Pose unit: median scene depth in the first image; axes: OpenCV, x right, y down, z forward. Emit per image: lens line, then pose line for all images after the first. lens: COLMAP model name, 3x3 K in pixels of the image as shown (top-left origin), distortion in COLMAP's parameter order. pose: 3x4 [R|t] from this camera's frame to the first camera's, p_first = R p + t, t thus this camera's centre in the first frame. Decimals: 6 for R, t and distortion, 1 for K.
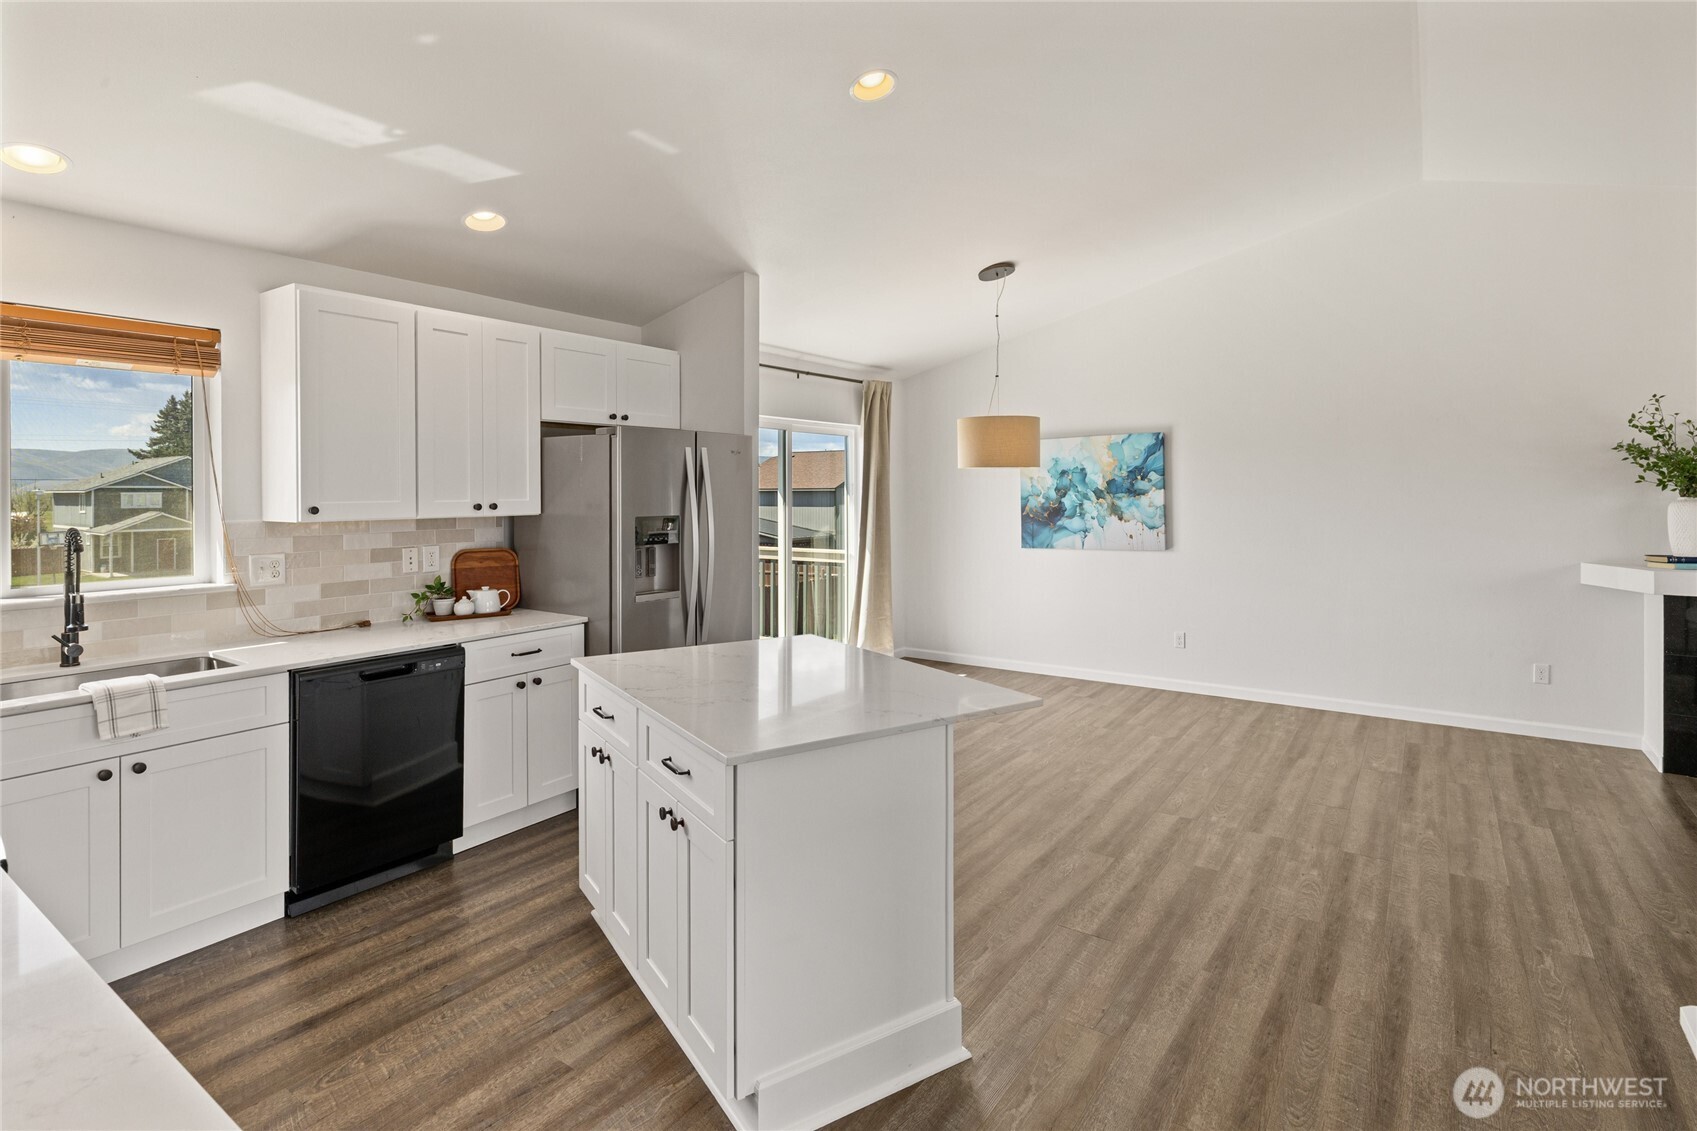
lens RADIAL K [[836.9, 0, 867.3], [0, 836.9, 491.9], [0, 0, 1]] dist [-0.010563, 0.000850]
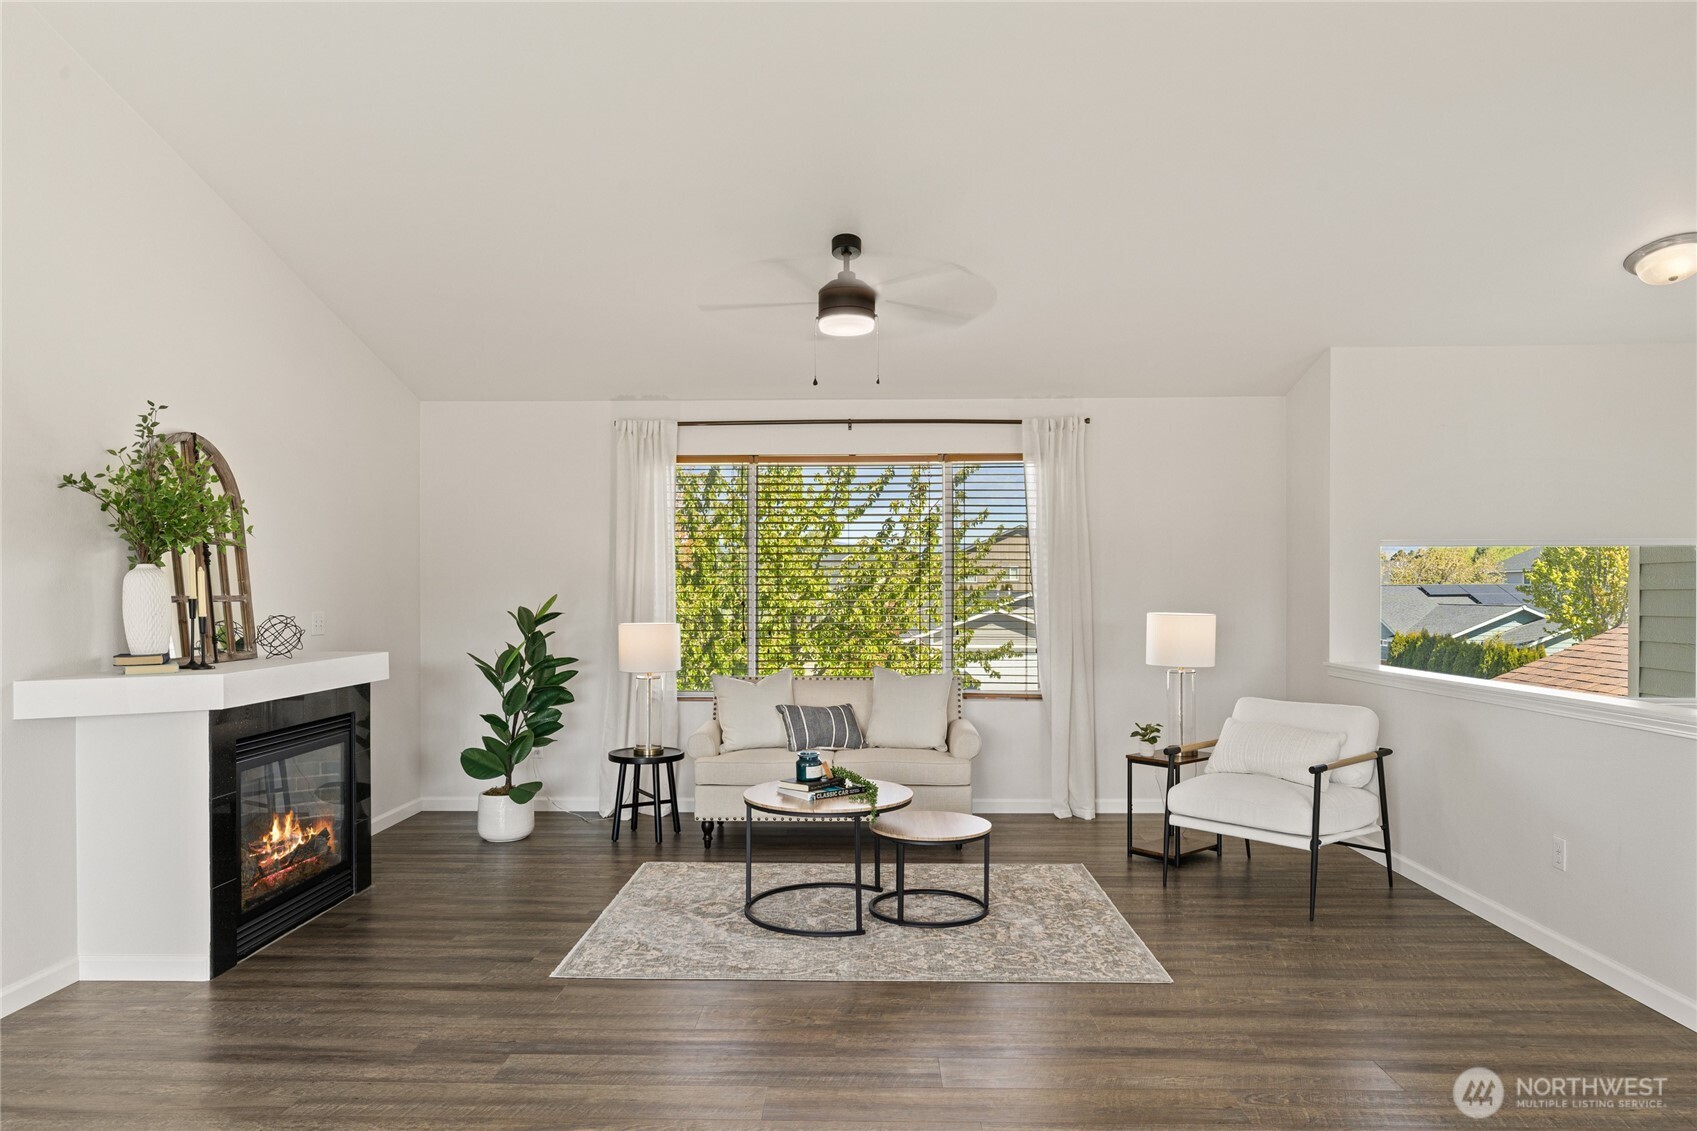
lens RADIAL K [[1085.1, 0, 845.4], [0, 1085.1, 573.5], [0, 0, 1]] dist [0.023794, 0.001113]
pose [[-0.539382, 0.024041, 0.841718, -0.047106], [0.007037, 0.999686, -0.024044, 0.049053], [-0.842032, -0.007045, -0.539382, 1.200217]]
